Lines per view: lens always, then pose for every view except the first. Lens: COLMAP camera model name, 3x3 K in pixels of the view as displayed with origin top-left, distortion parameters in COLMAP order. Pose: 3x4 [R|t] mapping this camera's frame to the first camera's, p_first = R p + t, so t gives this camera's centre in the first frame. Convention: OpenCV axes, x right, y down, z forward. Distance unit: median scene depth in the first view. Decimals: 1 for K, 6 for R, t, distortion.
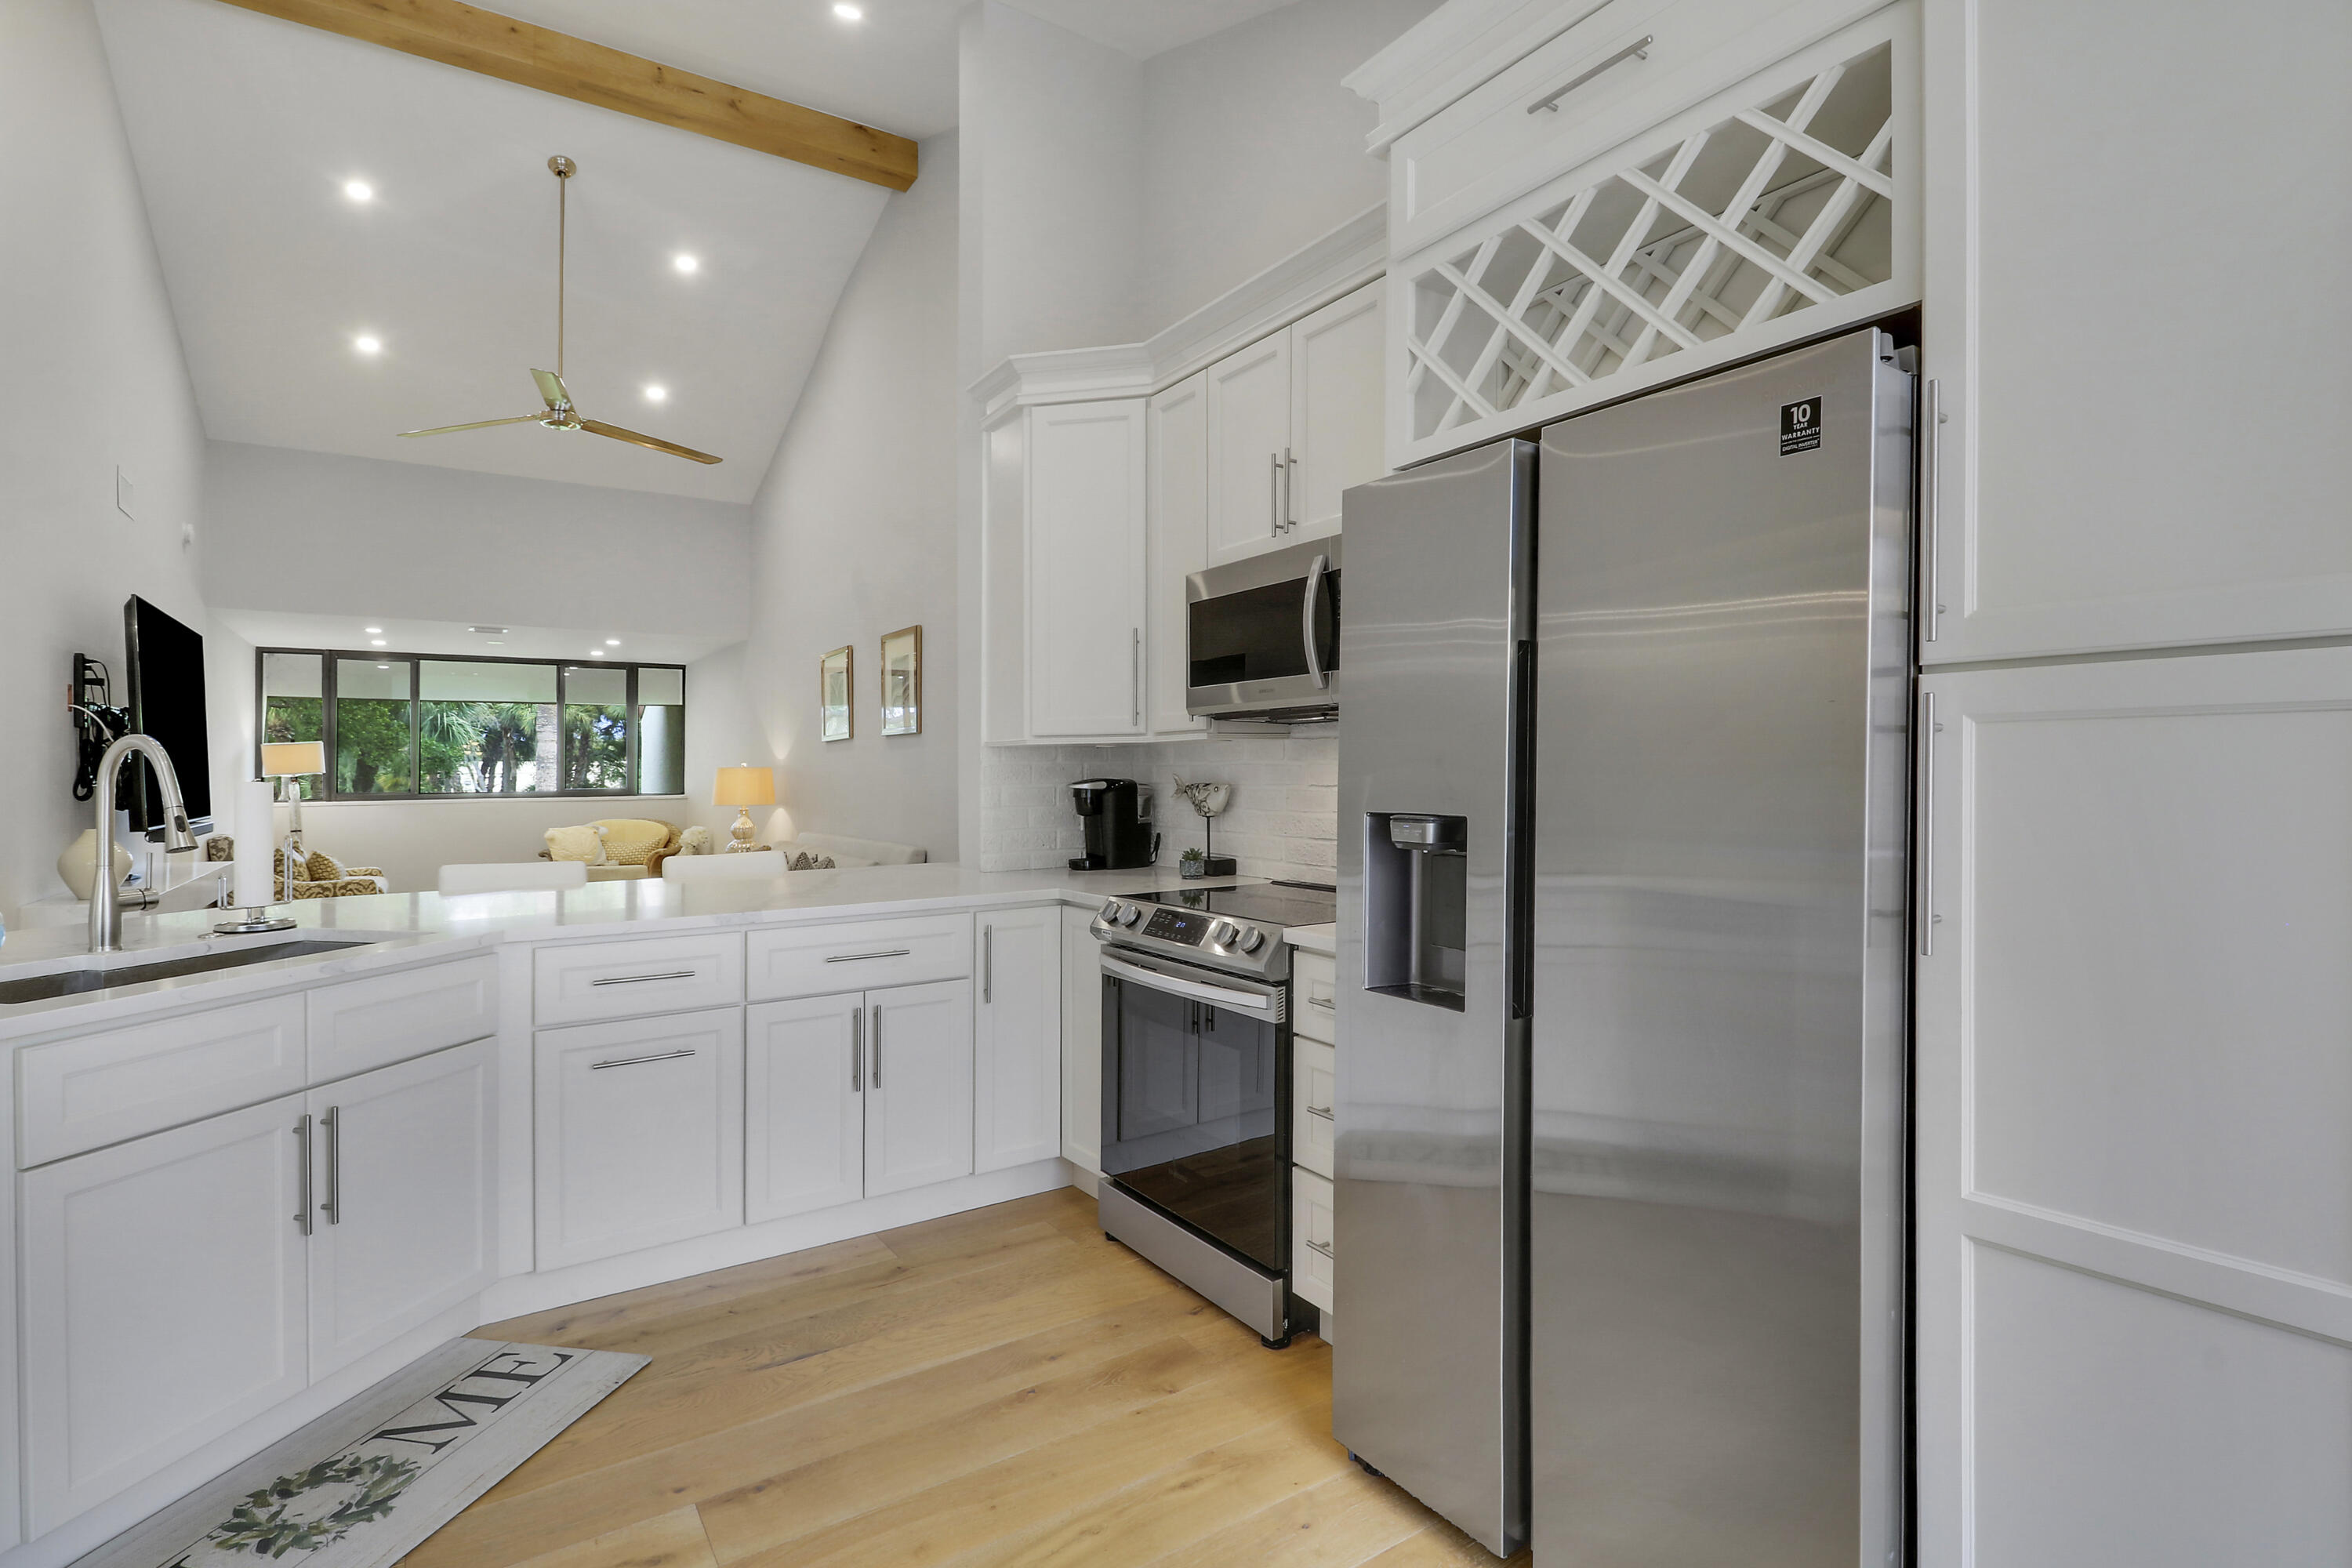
lens RADIAL K [[1128.6, 0, 1178.1], [0, 1128.6, 762.1], [0, 0, 1]] dist [-0.013902, -0.000320]
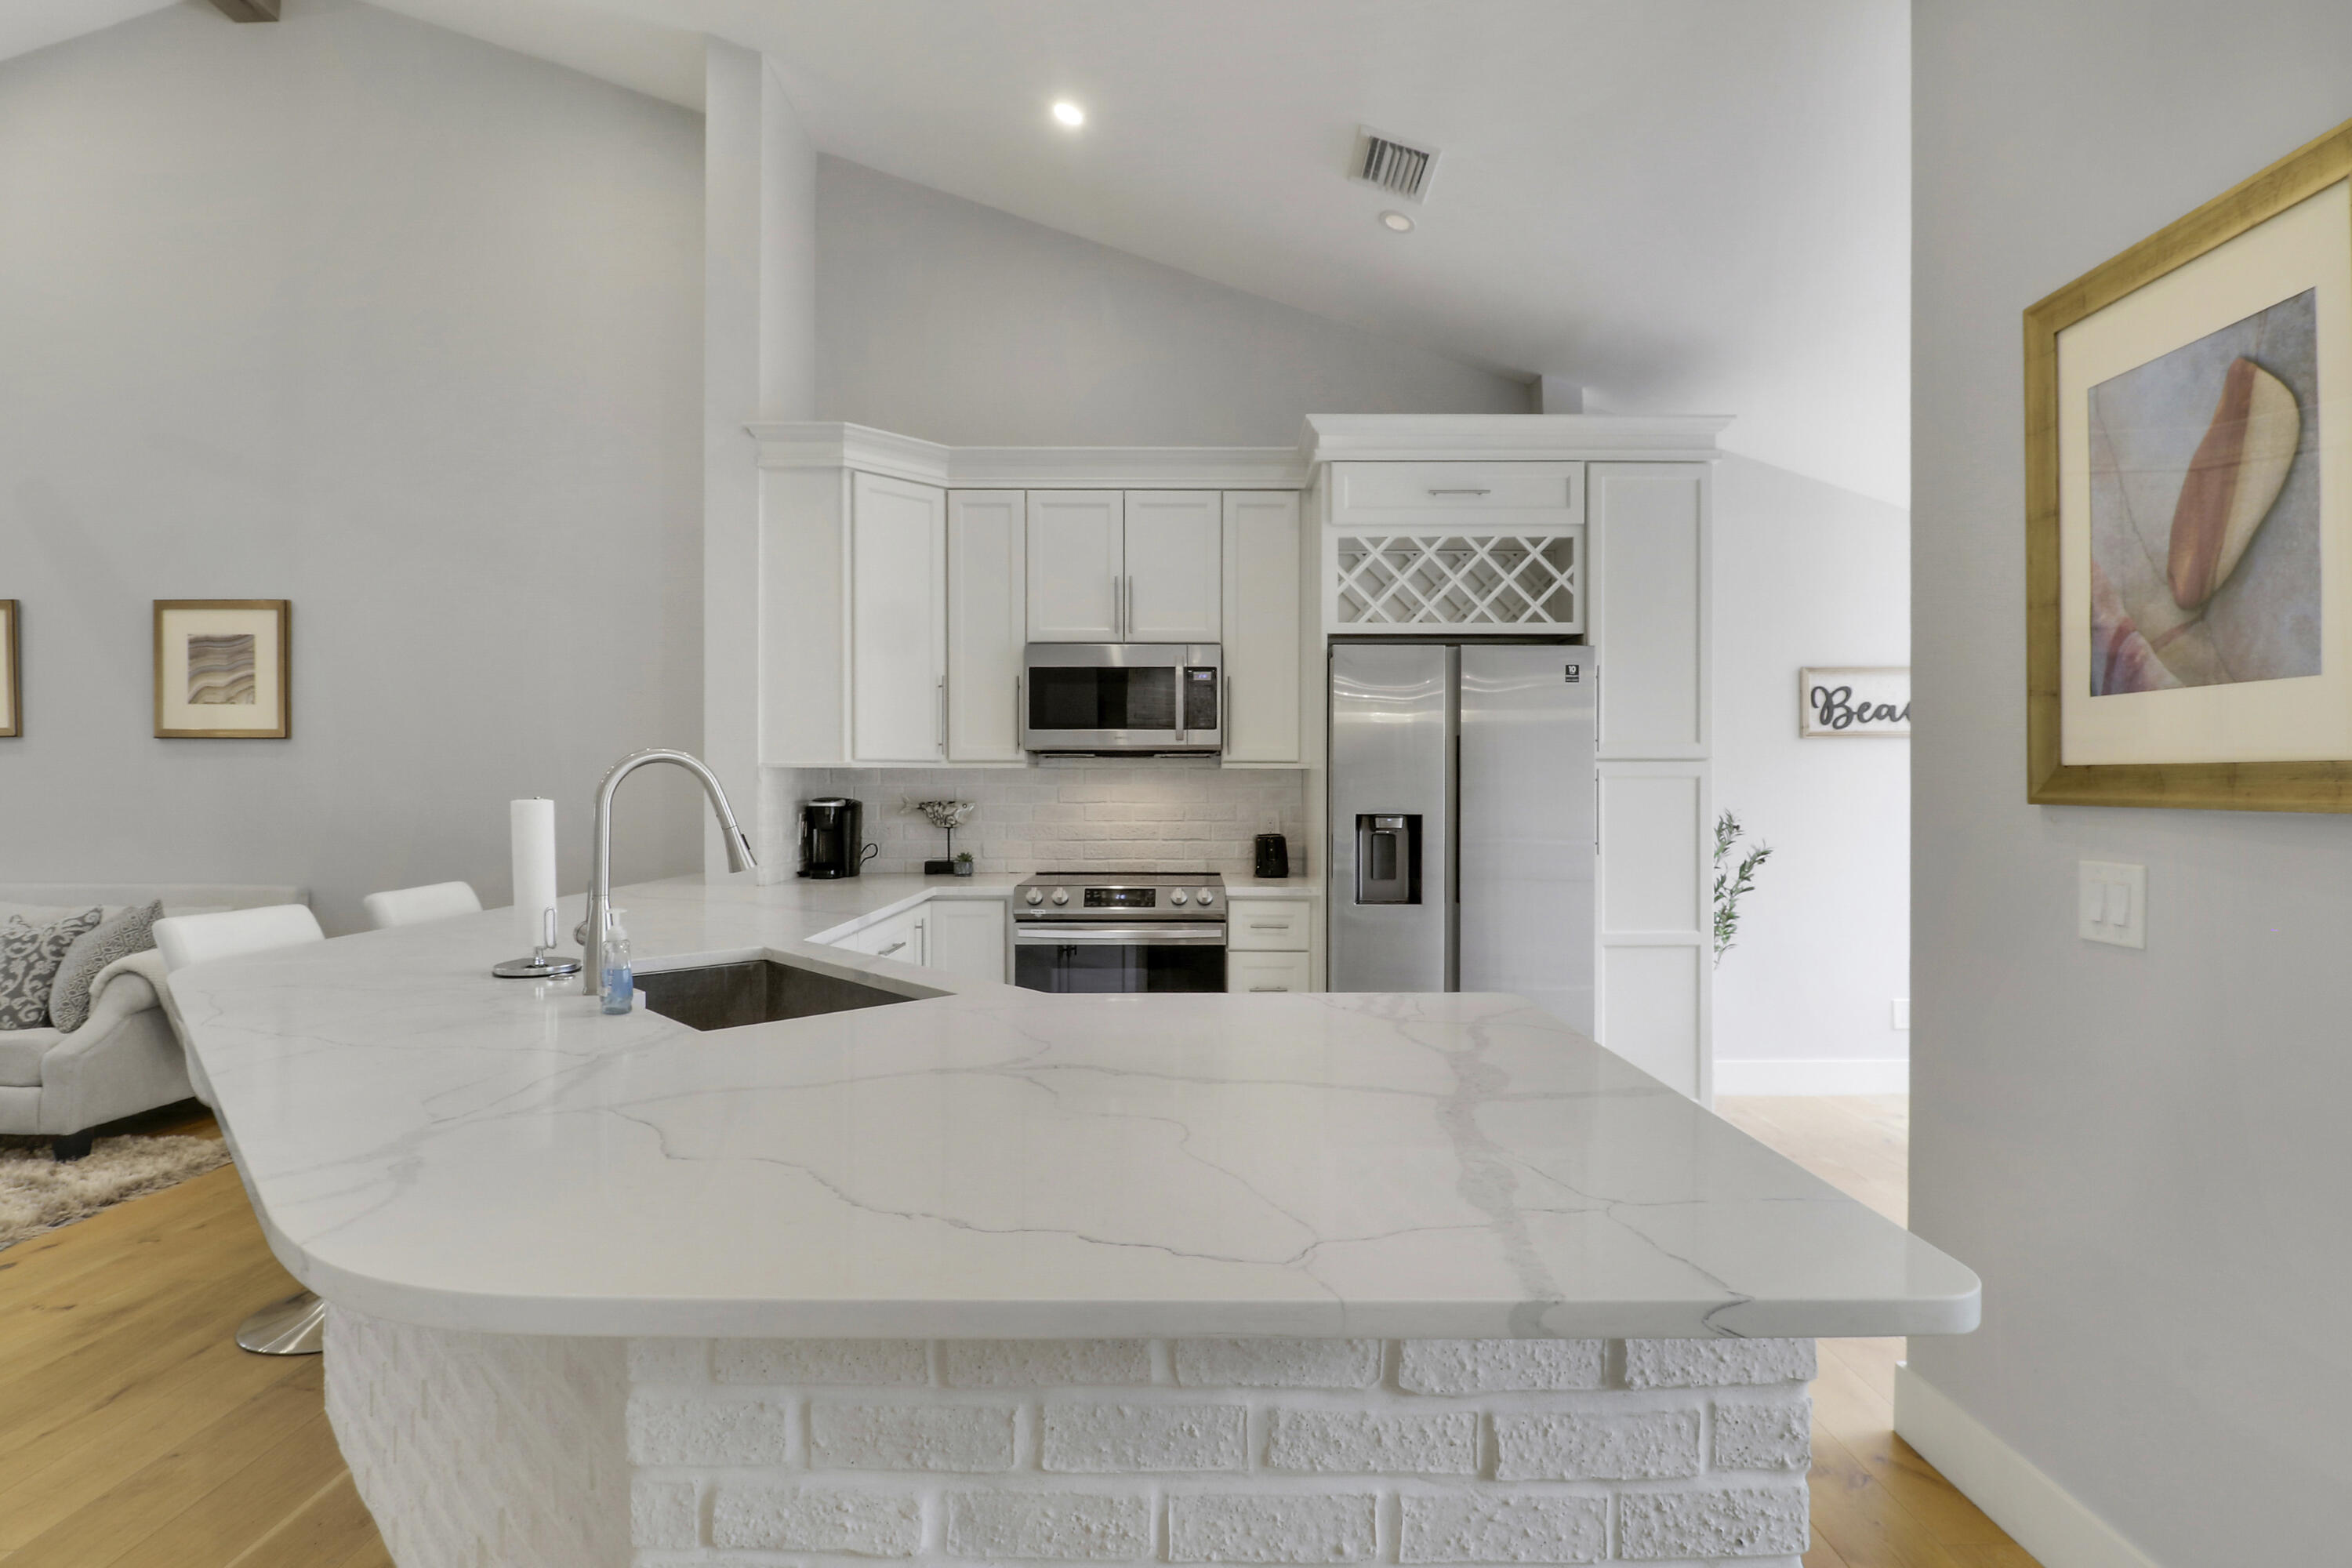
lens RADIAL K [[1138.5, 0, 1189.8], [0, 1138.5, 782.1], [0, 0, 1]] dist [-0.000022, -0.013136]
pose [[0.558453, 0.006182, 0.829513, -0.907798], [-0.010350, 0.999946, -0.000484, -0.004428], [-0.829472, -0.008316, 0.558487, 0.072295]]
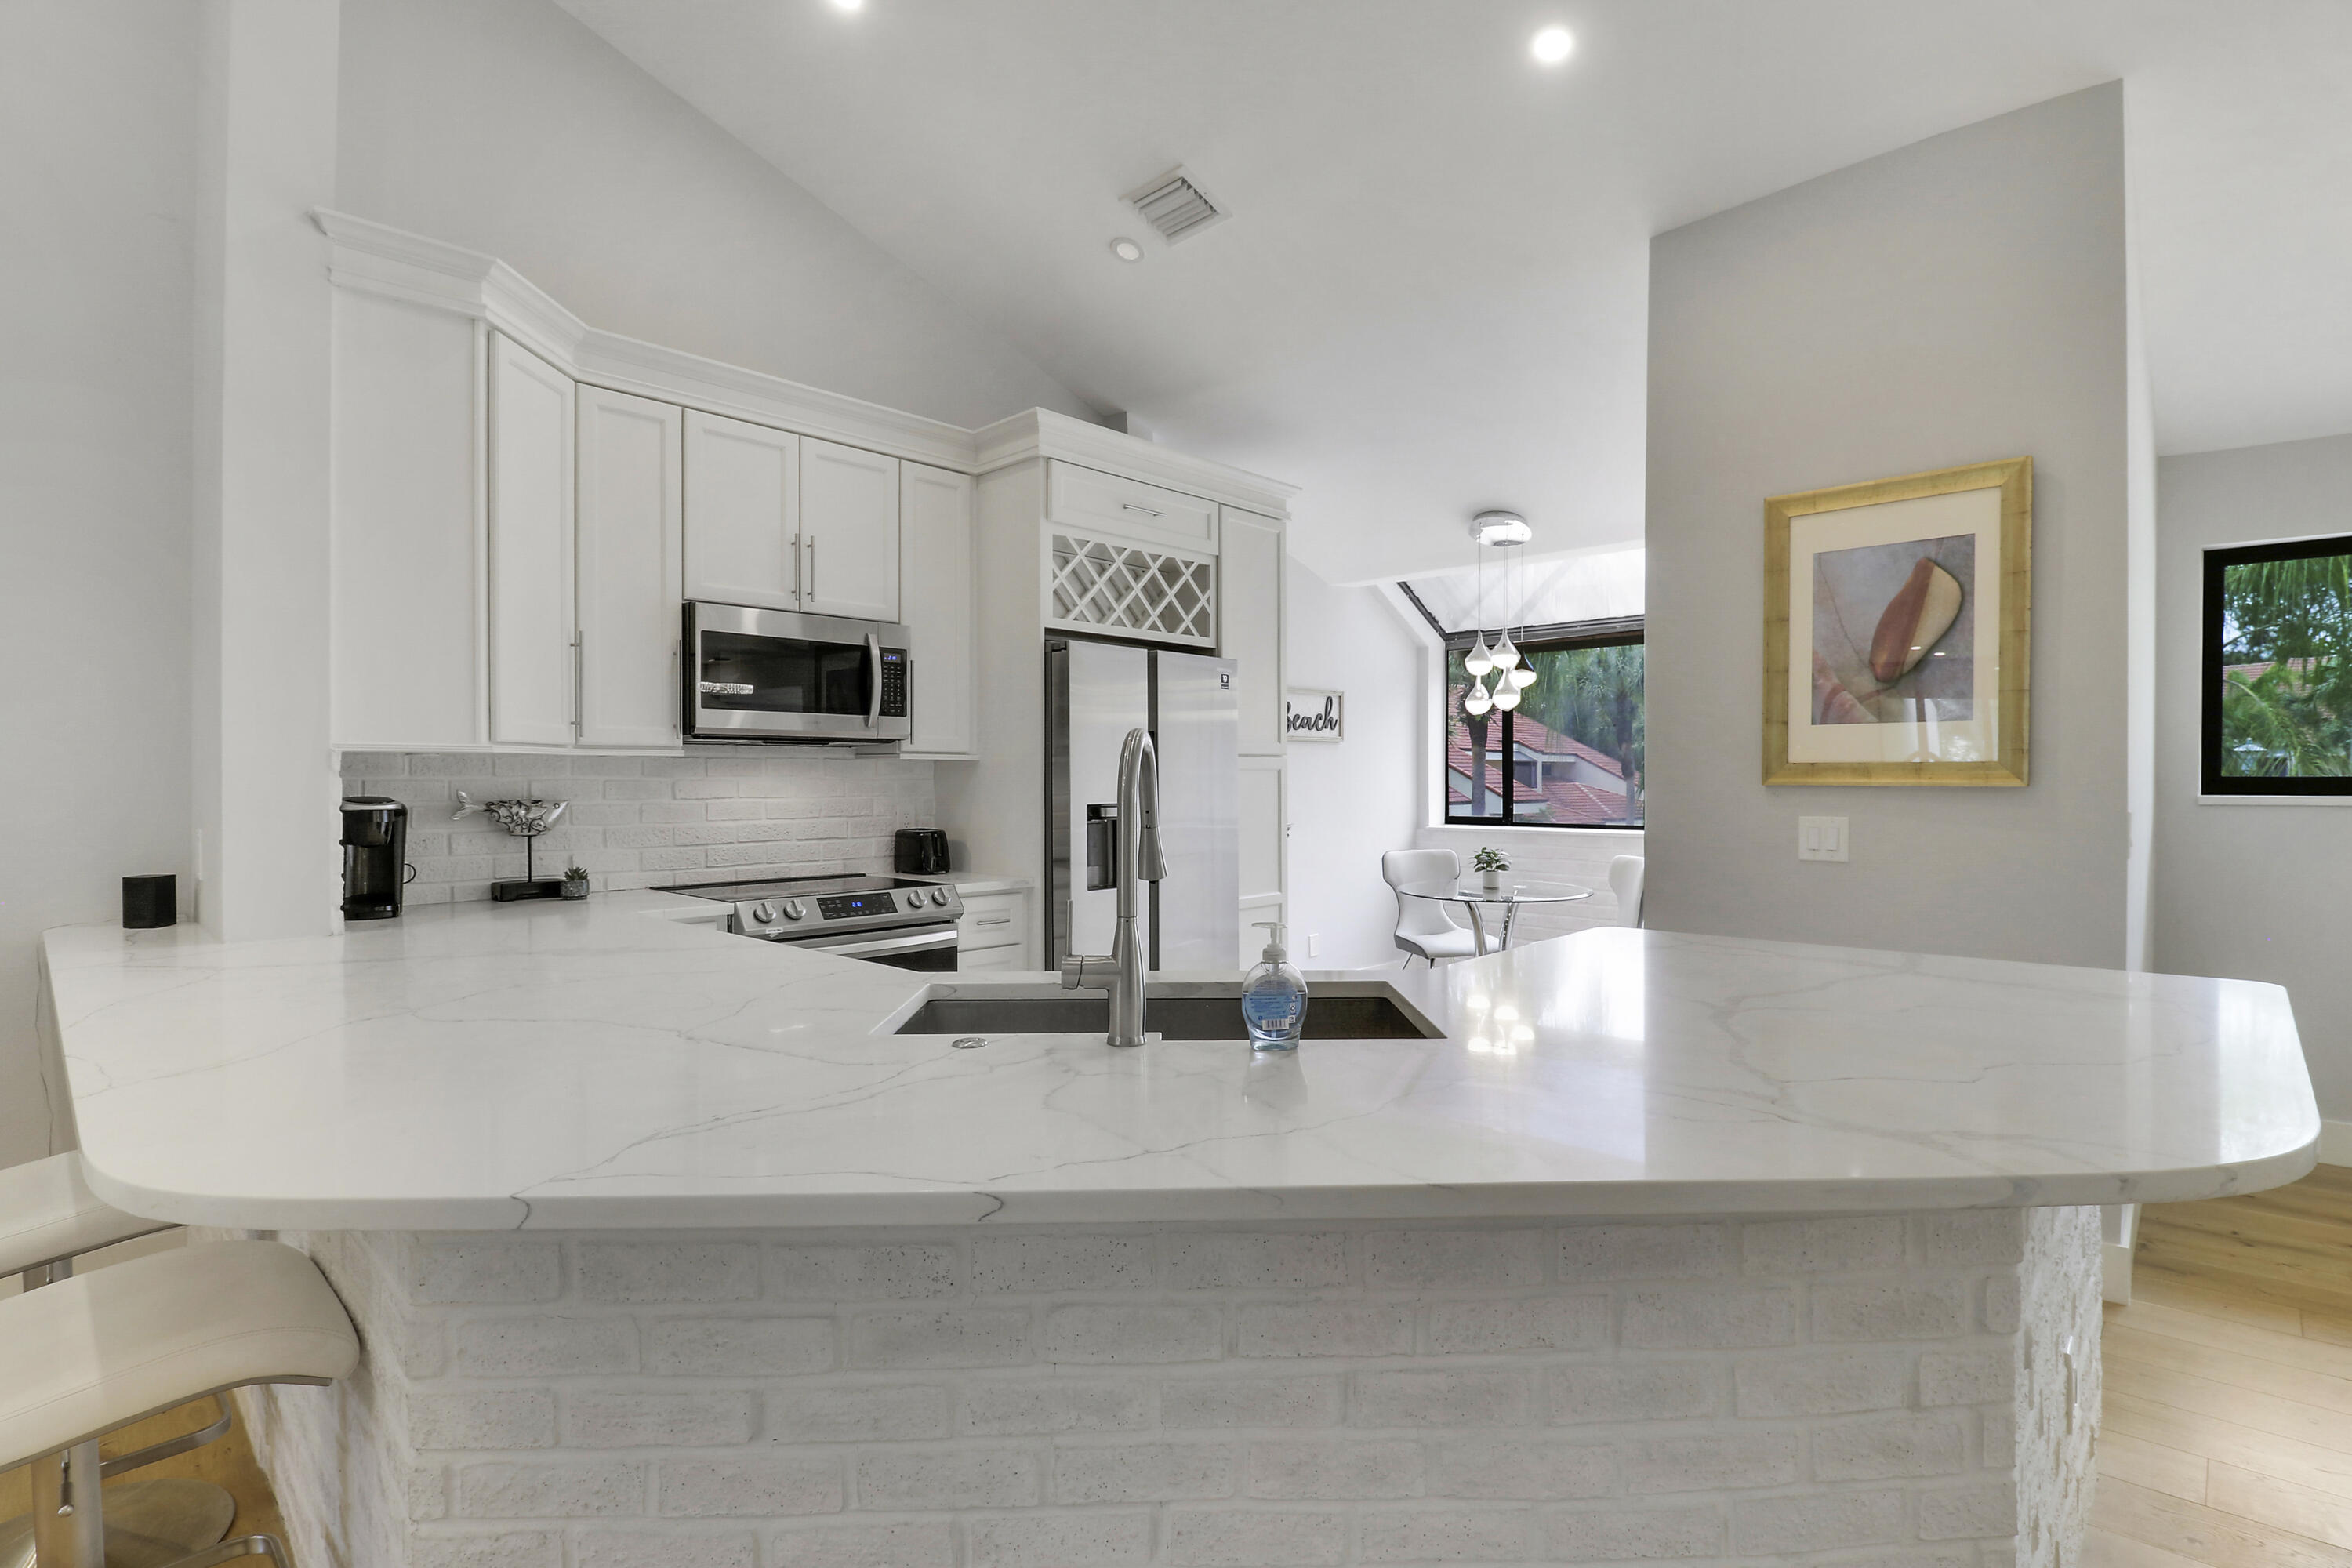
lens RADIAL K [[1116.6, 0, 1206.6], [0, 1116.6, 779.5], [0, 0, 1]] dist [0.001139, -0.012806]
pose [[-0.227020, 0.003556, 0.973884, -1.026314], [-0.005430, 0.999973, -0.004917, 0.003992], [-0.973875, -0.006405, -0.226994, 0.692791]]
